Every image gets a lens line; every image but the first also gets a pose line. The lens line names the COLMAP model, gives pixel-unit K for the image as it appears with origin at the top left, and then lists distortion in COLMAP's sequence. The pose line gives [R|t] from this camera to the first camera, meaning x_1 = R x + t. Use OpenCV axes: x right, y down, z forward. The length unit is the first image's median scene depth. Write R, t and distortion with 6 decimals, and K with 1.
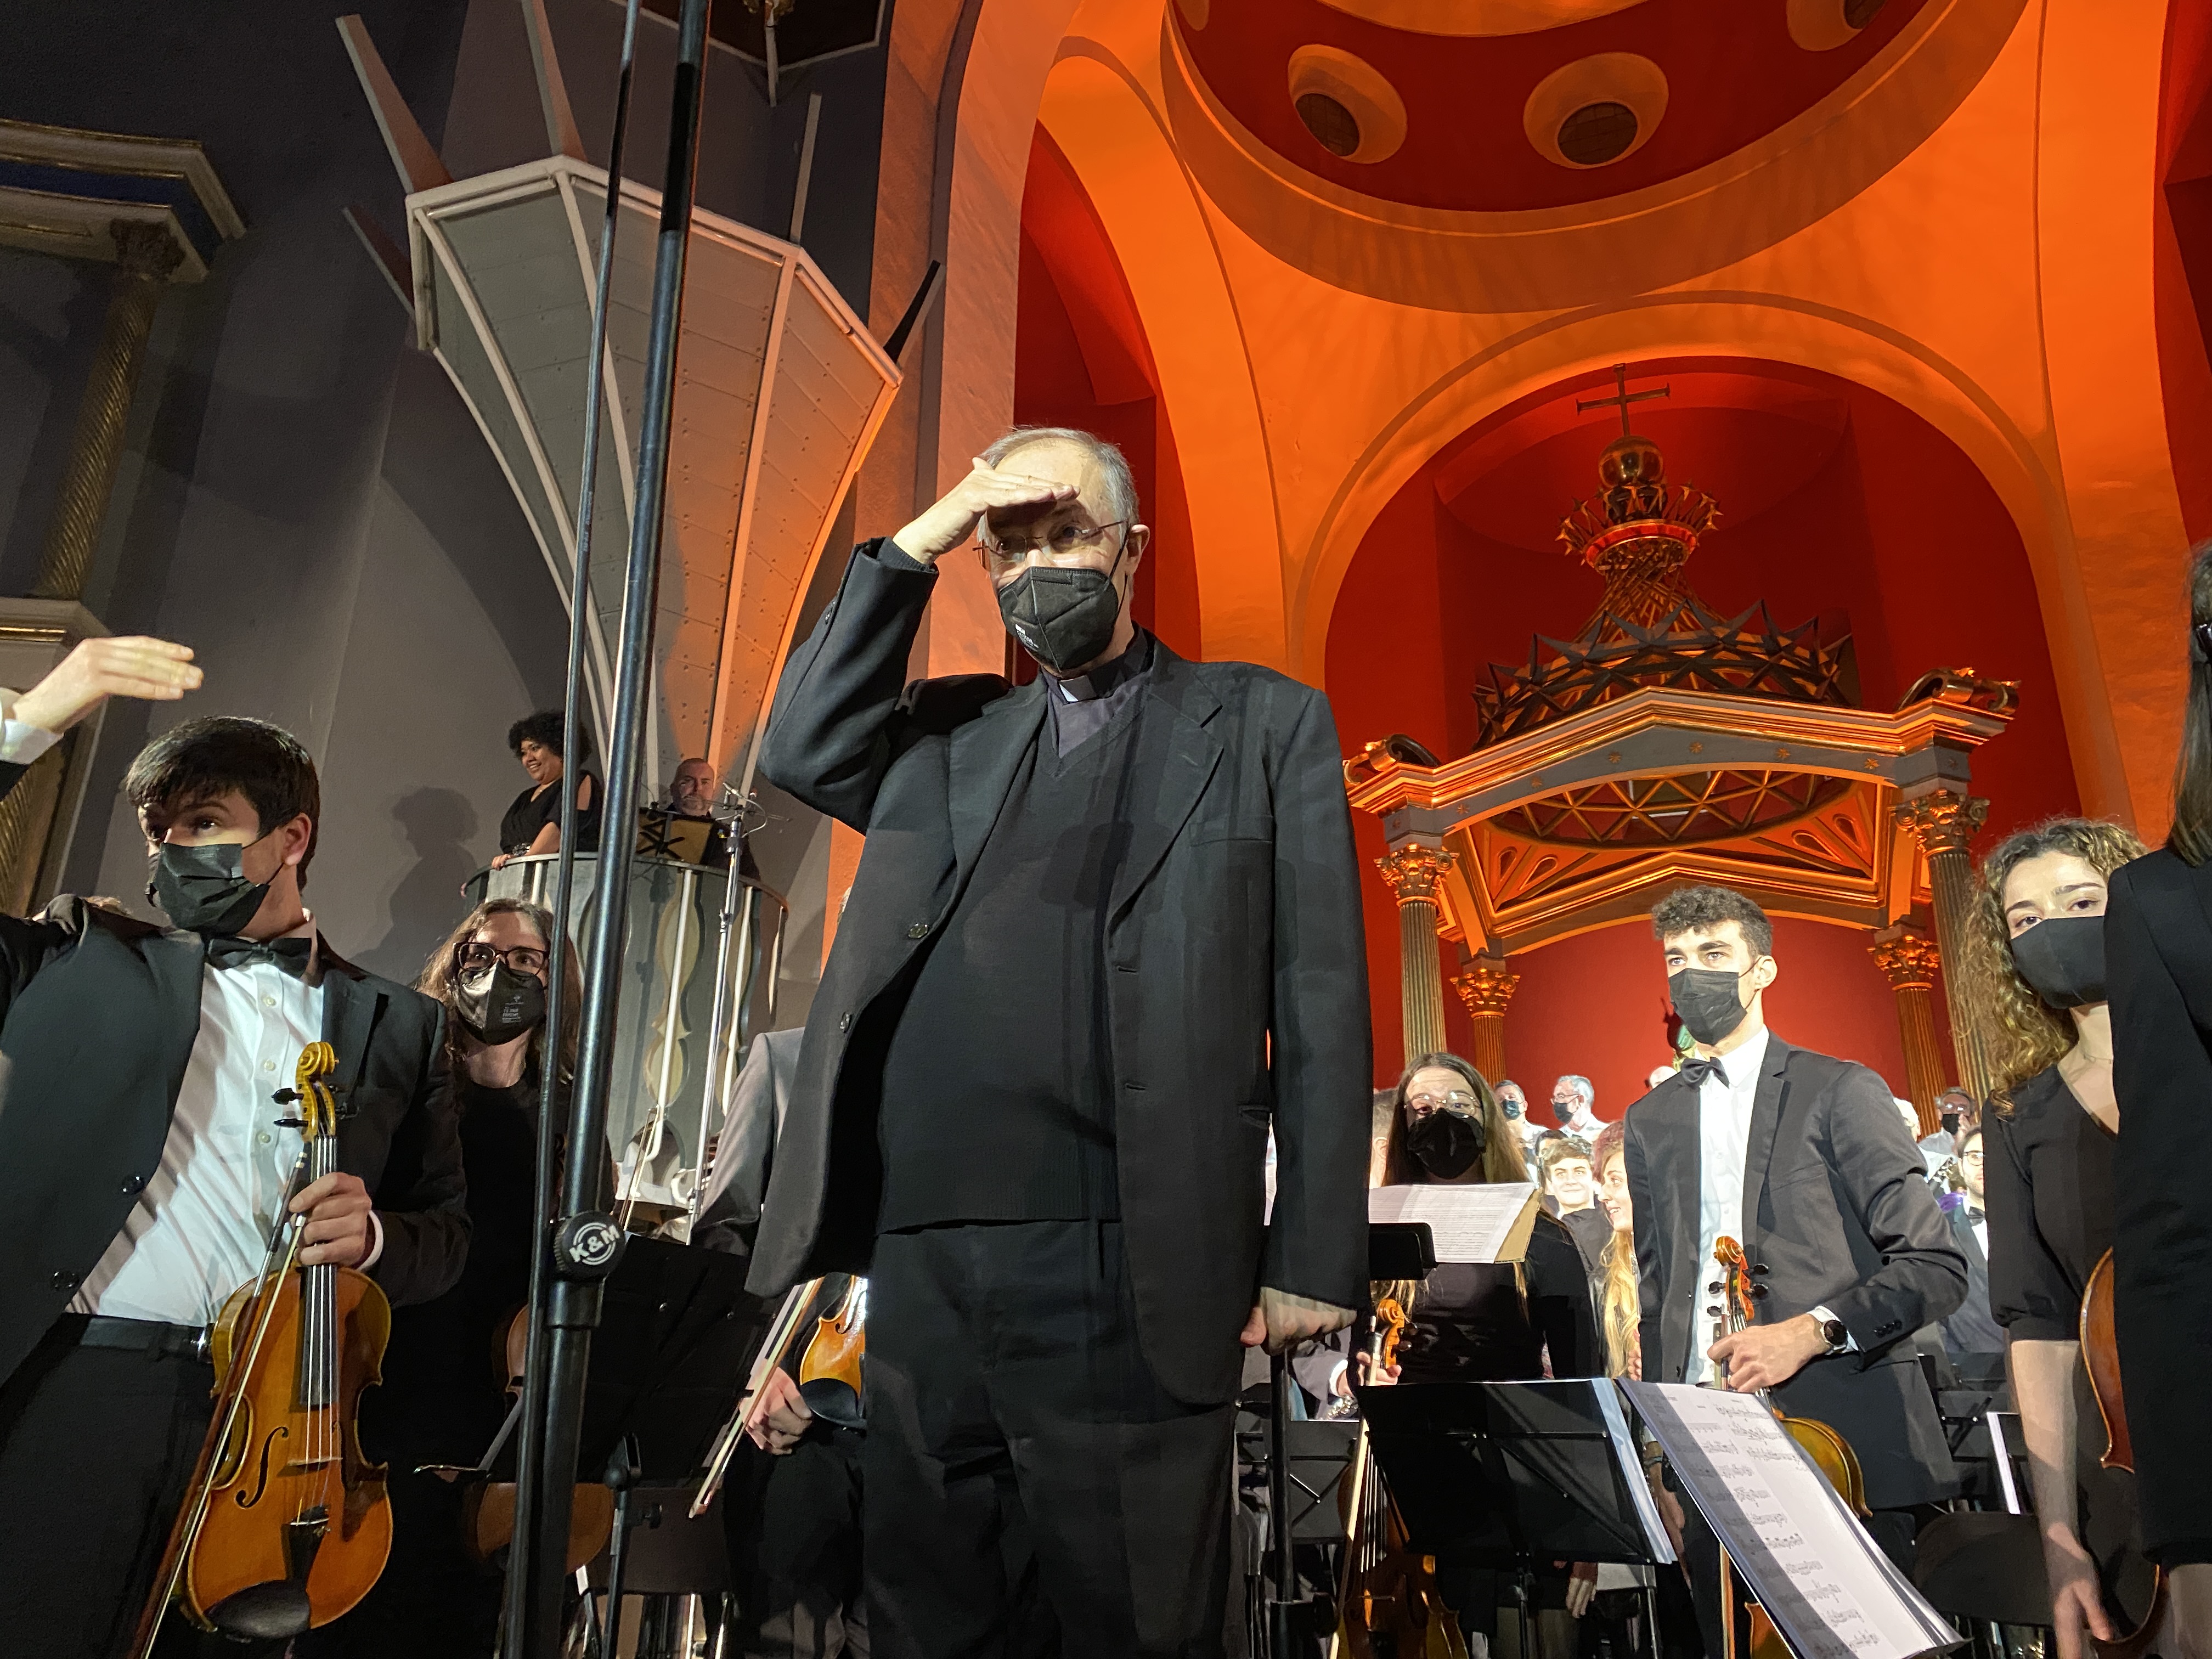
lens RADIAL K [[1689.3, 0, 1099.2], [0, 1689.3, 829.3], [0, 0, 1]] dist [0.035969, -0.031642]
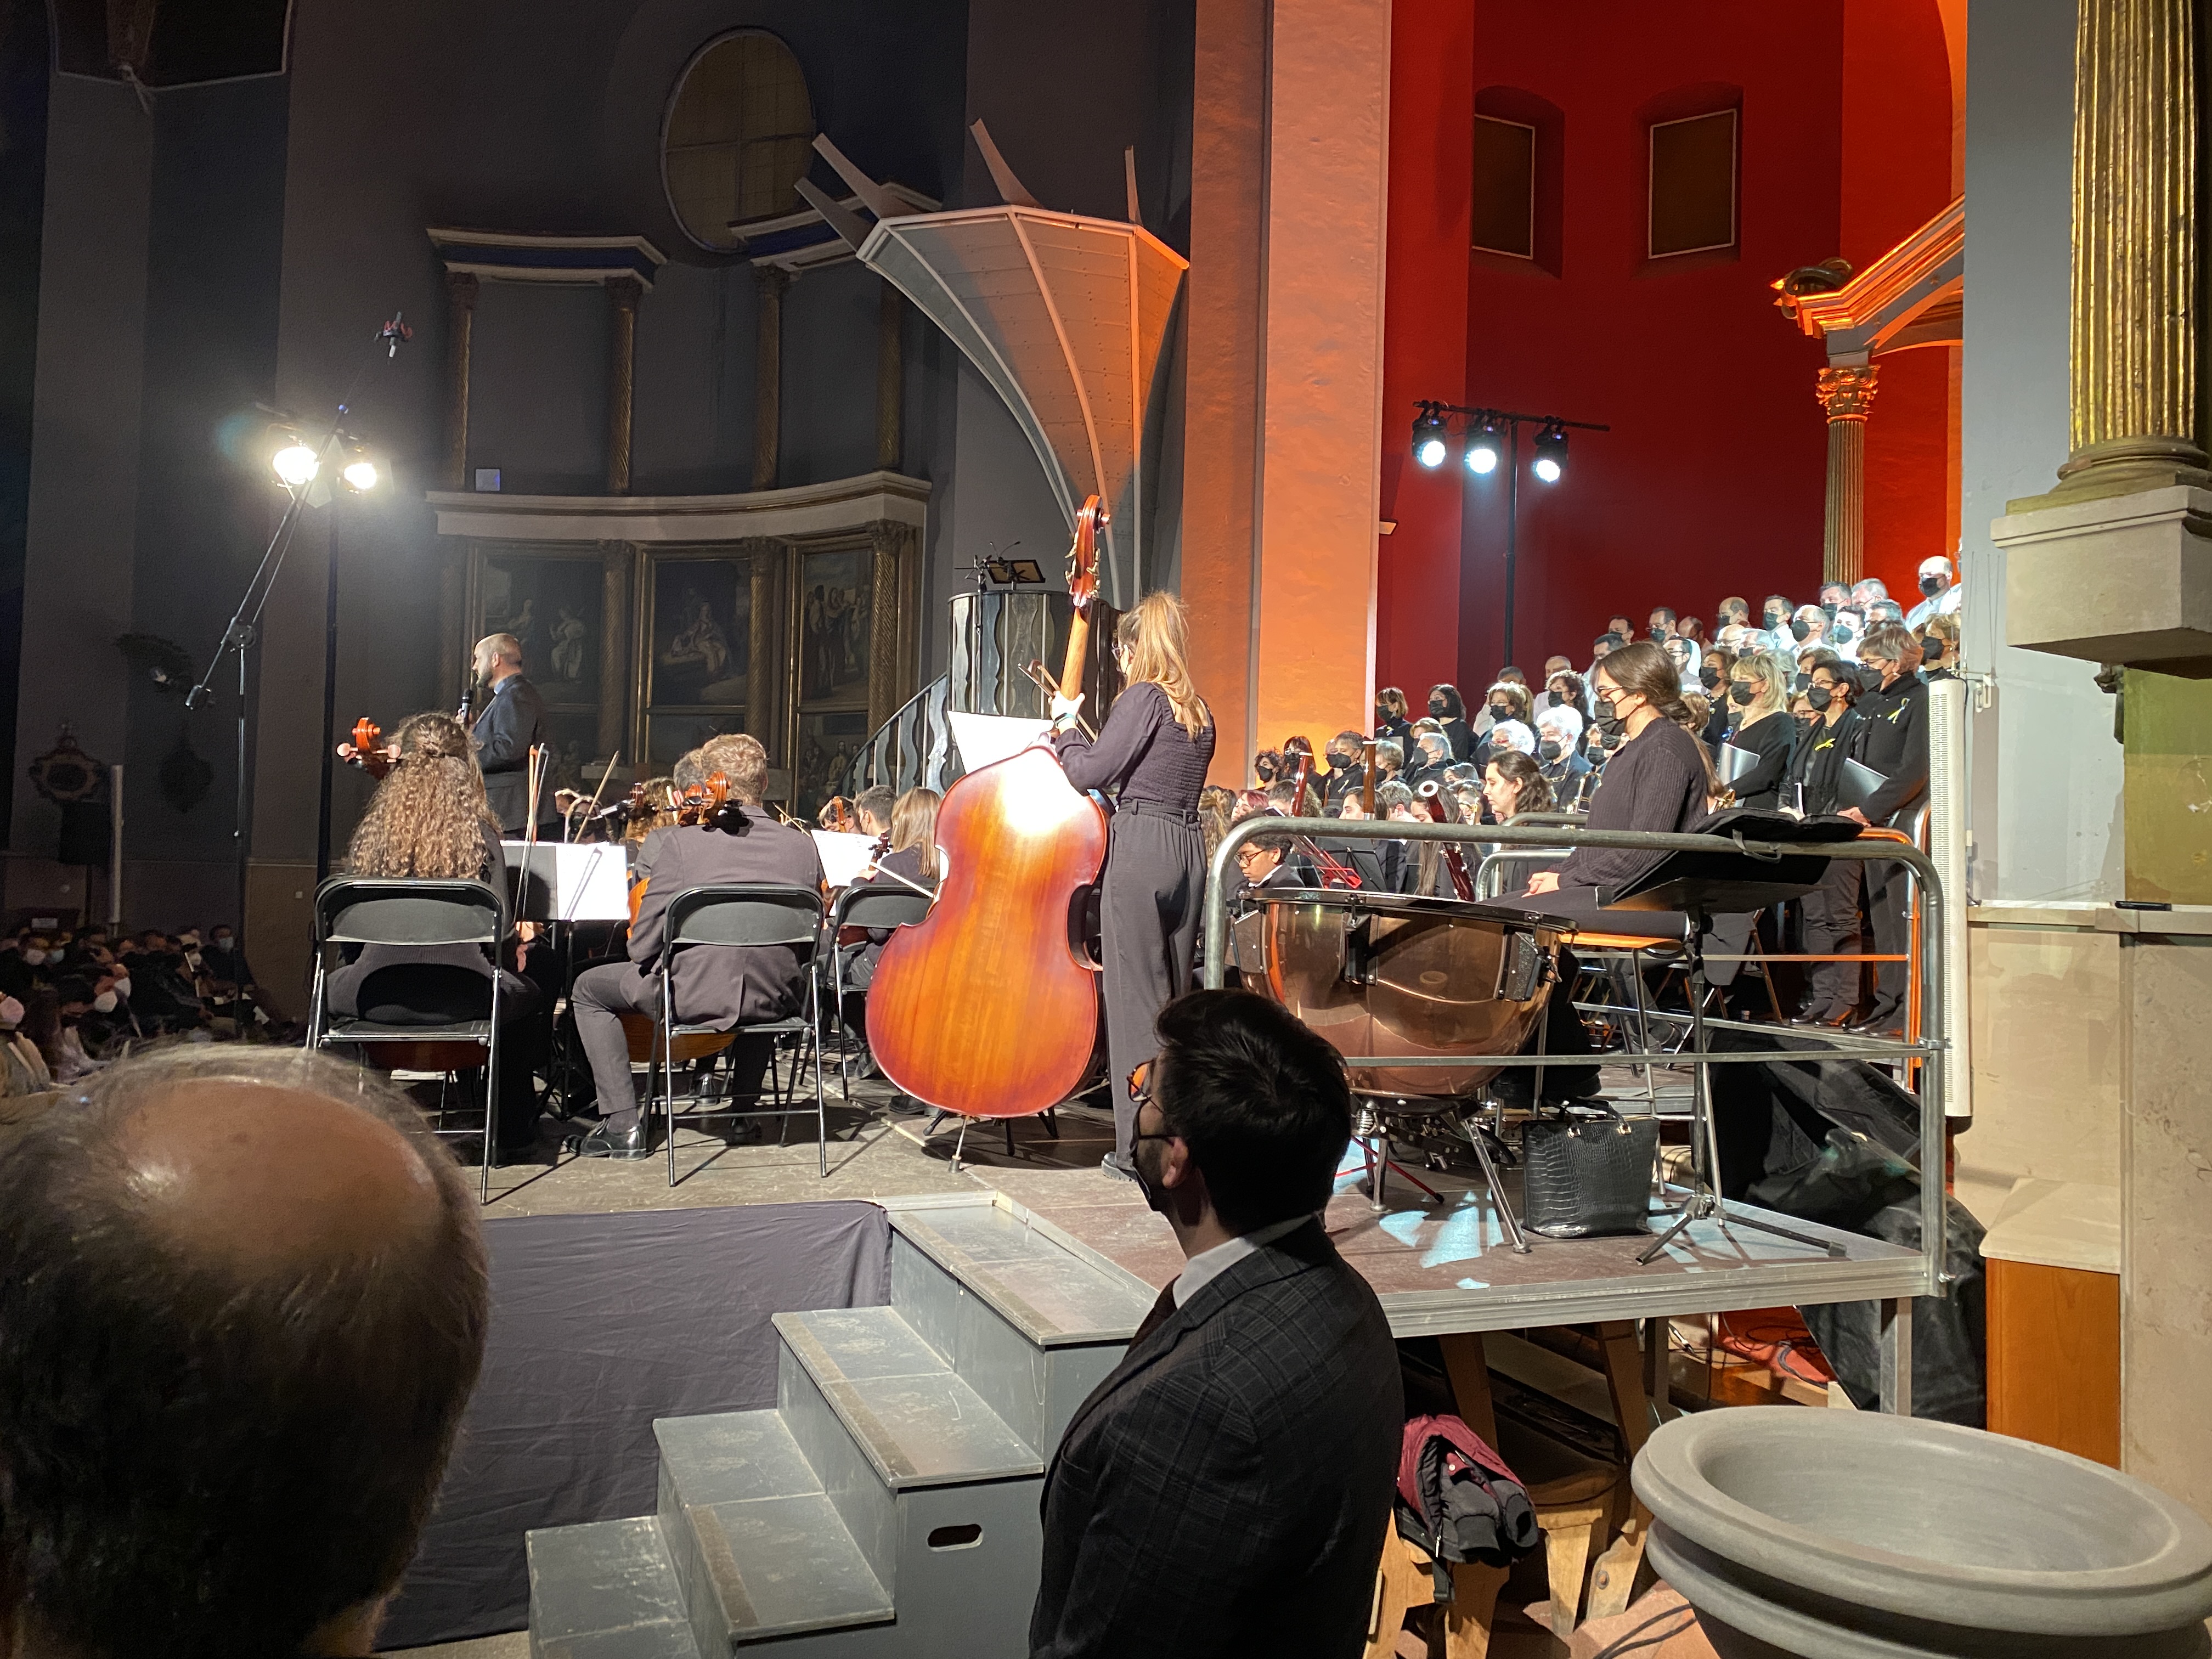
lens RADIAL K [[1689.3, 0, 1109.6], [0, 1689.3, 830.0], [0, 0, 1]] dist [0.035969, -0.031642]
pose [[0.656166, -0.020613, -0.754335, 0.671302], [0.245633, 0.951021, 0.187679, -0.027265], [0.713520, -0.308438, 0.629091, -0.103542]]
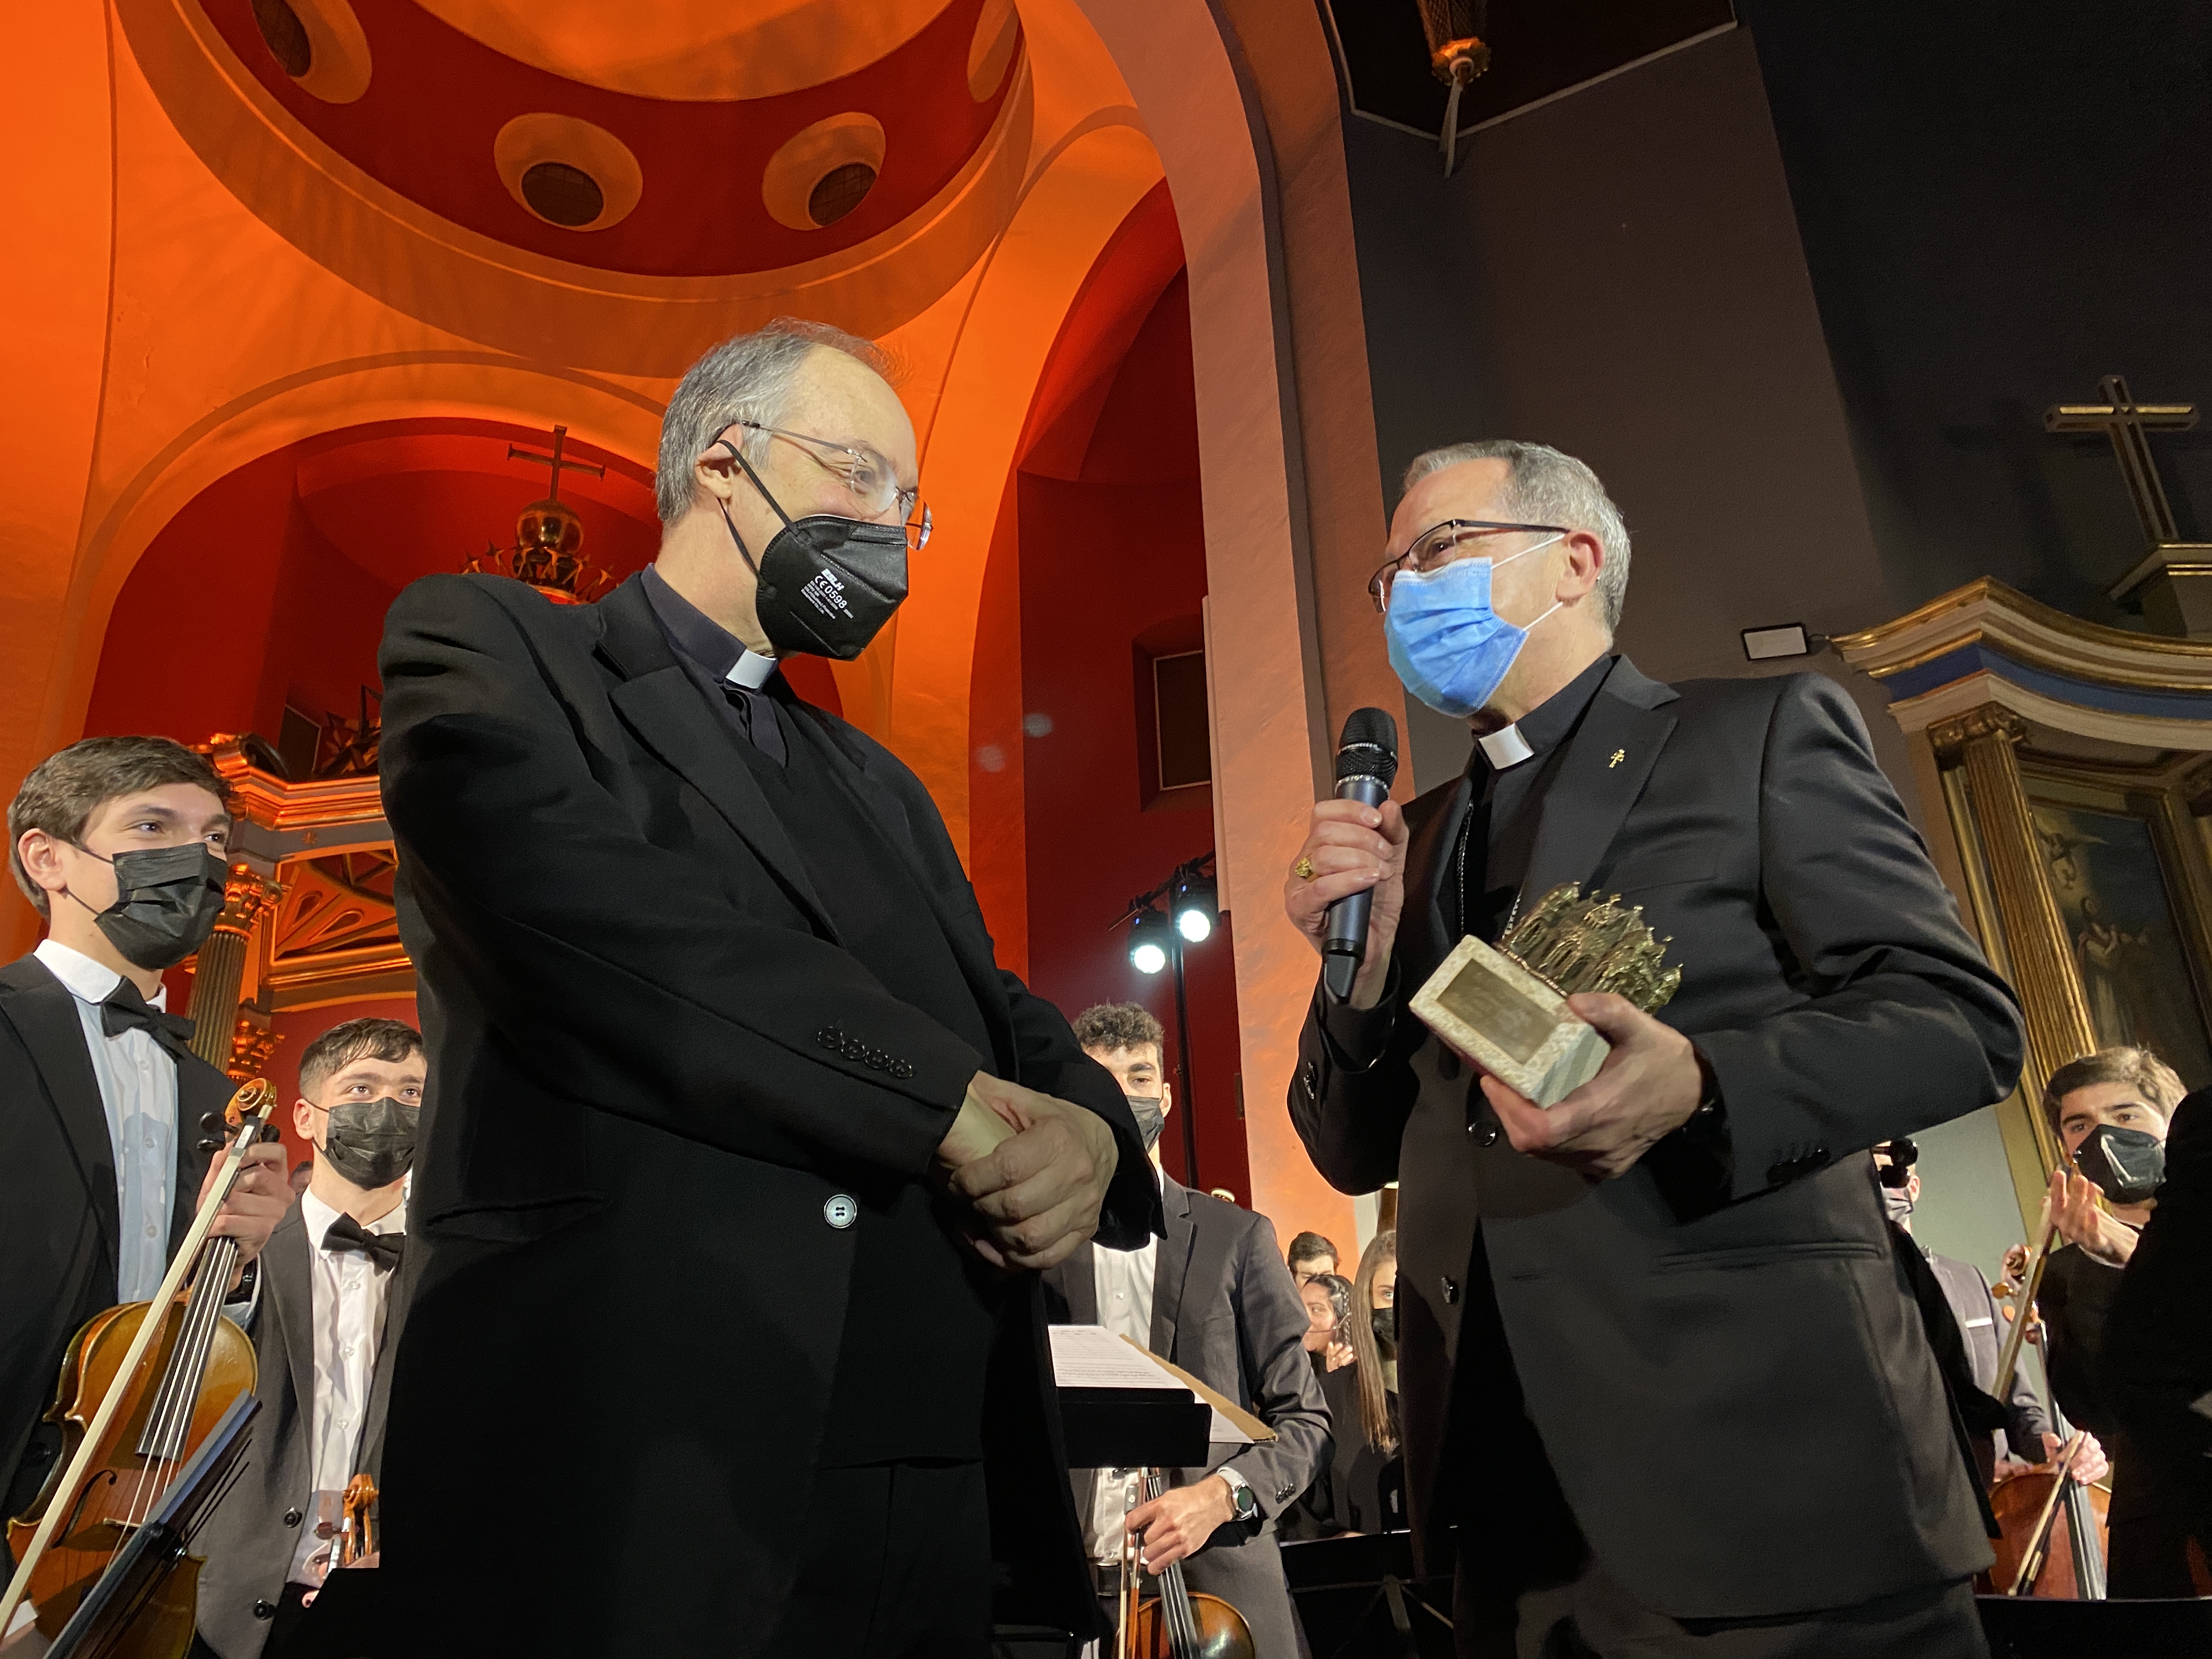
lens RADIAL K [[1689.3, 0, 1065.5], [0, 1689.3, 839.4], [0, 0, 1]] dist [0.035969, -0.031642]
pose [[0.711260, 0.233880, 0.662880, -0.086071], [-0.201951, 0.971258, -0.125992, 0.020095], [-0.673294, -0.044256, 0.738049, 0.098755]]
